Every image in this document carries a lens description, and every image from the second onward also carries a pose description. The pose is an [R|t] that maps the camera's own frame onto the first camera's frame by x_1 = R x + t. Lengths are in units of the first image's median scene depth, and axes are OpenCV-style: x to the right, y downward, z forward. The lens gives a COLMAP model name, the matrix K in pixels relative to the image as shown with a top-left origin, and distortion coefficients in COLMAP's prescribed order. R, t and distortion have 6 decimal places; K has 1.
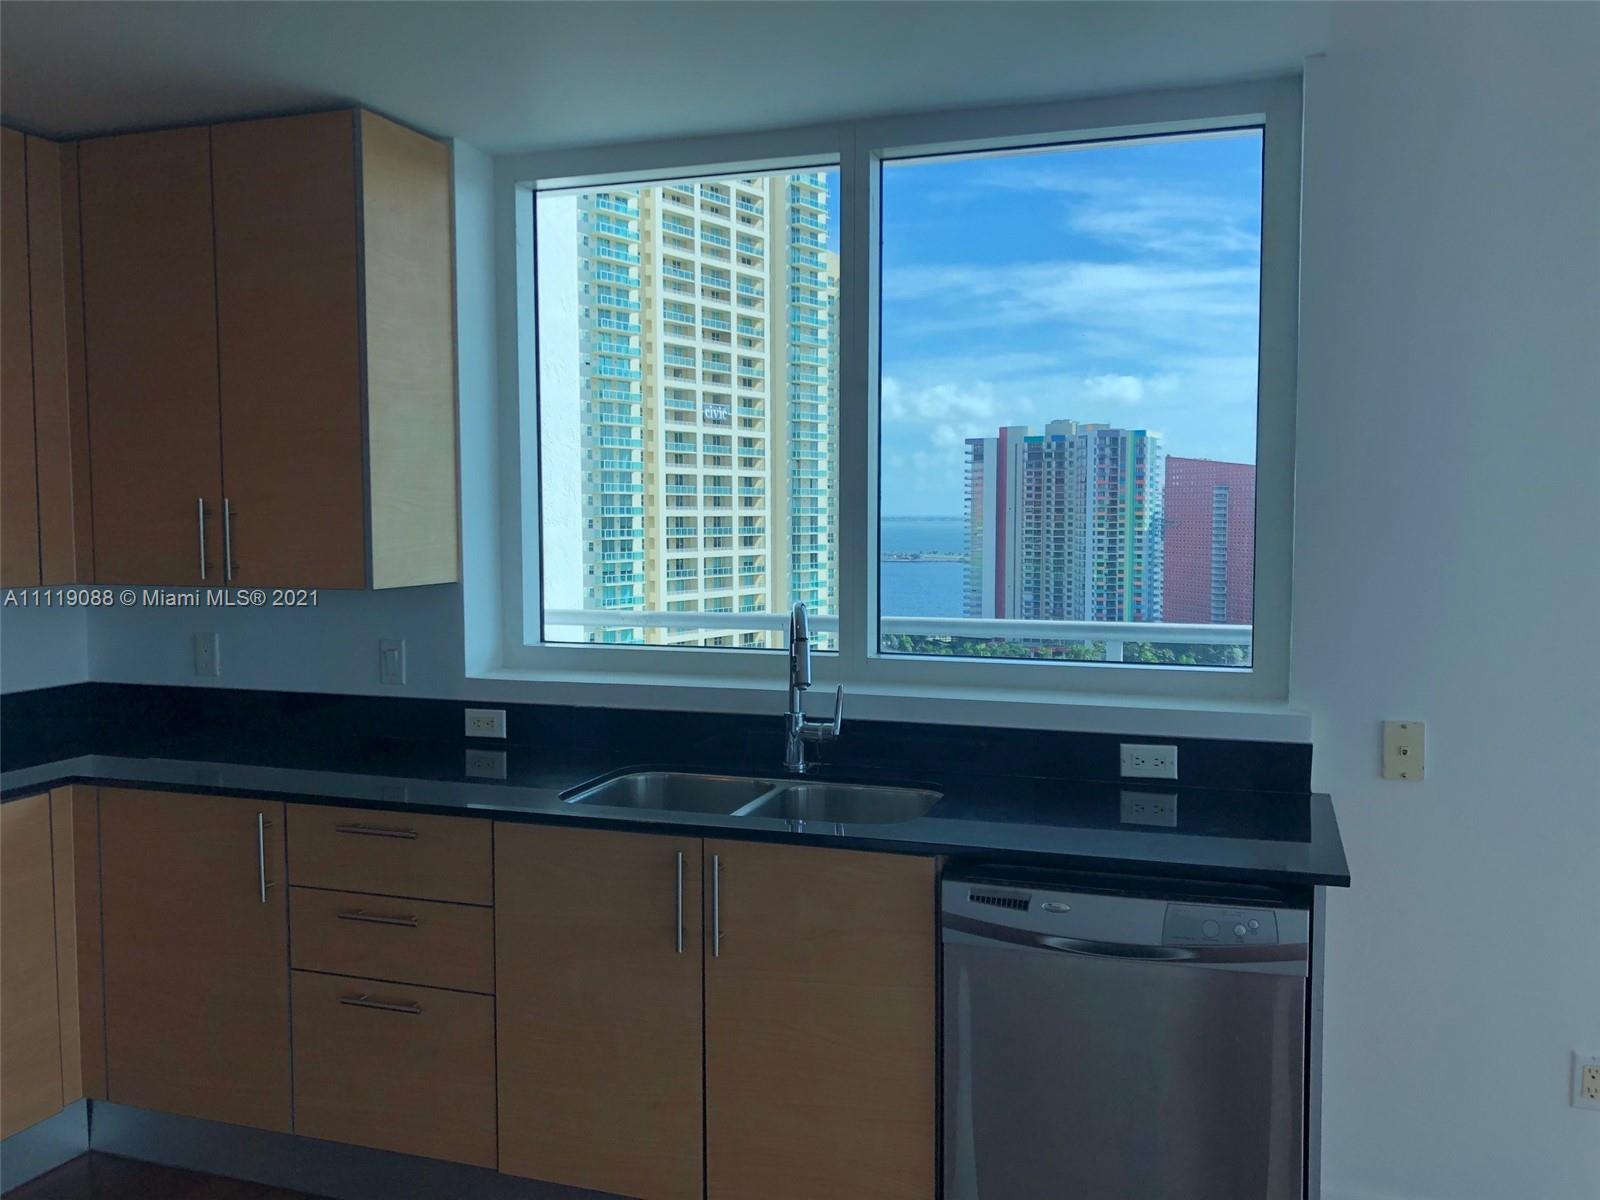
lens RADIAL K [[1326.0, 0, 800.0], [0, 1326.0, 600.0], [0, 0, 1]] dist [0.081486, -0.244992]
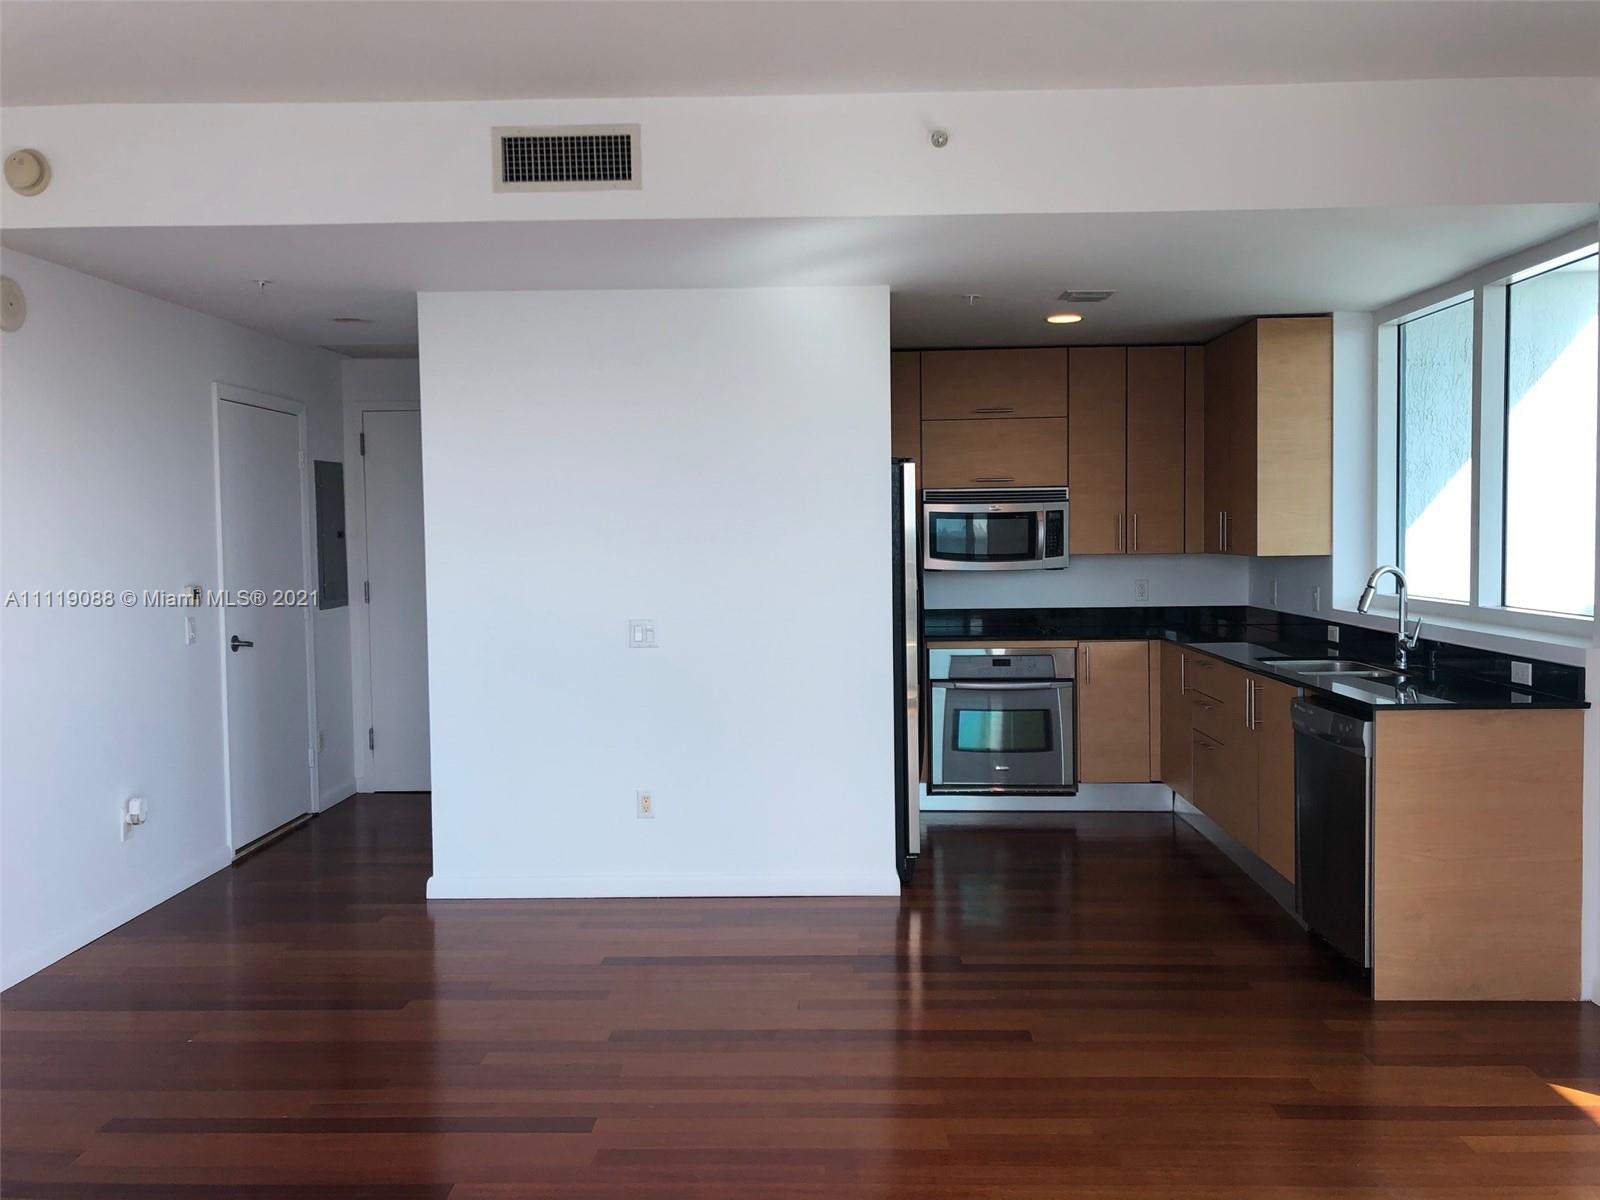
lens RADIAL K [[1317.5, 0, 806.0], [0, 1317.5, 592.9], [0, 0, 1]] dist [0.050523, -0.065509]
pose [[0.303715, 0.044664, -0.951715, 1.382334], [-0.053031, 0.998145, 0.029919, 0.024514], [0.951286, 0.041384, 0.305520, -0.248387]]
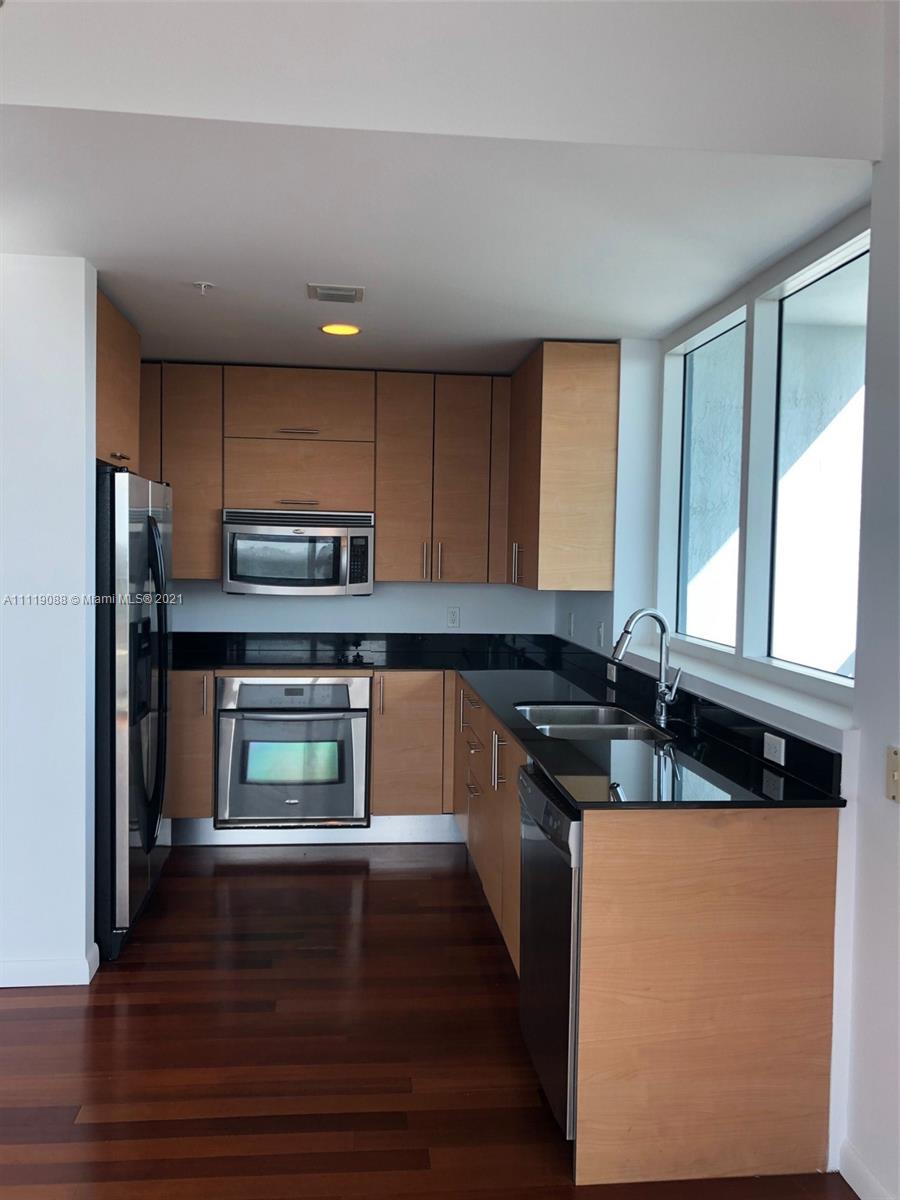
lens RADIAL K [[988.1, 0, 450.0], [0, 988.1, 600.0], [0, 0, 1]] dist [0.050523, -0.065509]
pose [[0.421554, 0.056801, -0.905022, 0.928201], [-0.081633, 0.996361, 0.024510, -0.018001], [0.903121, 0.063547, 0.424657, 0.283933]]
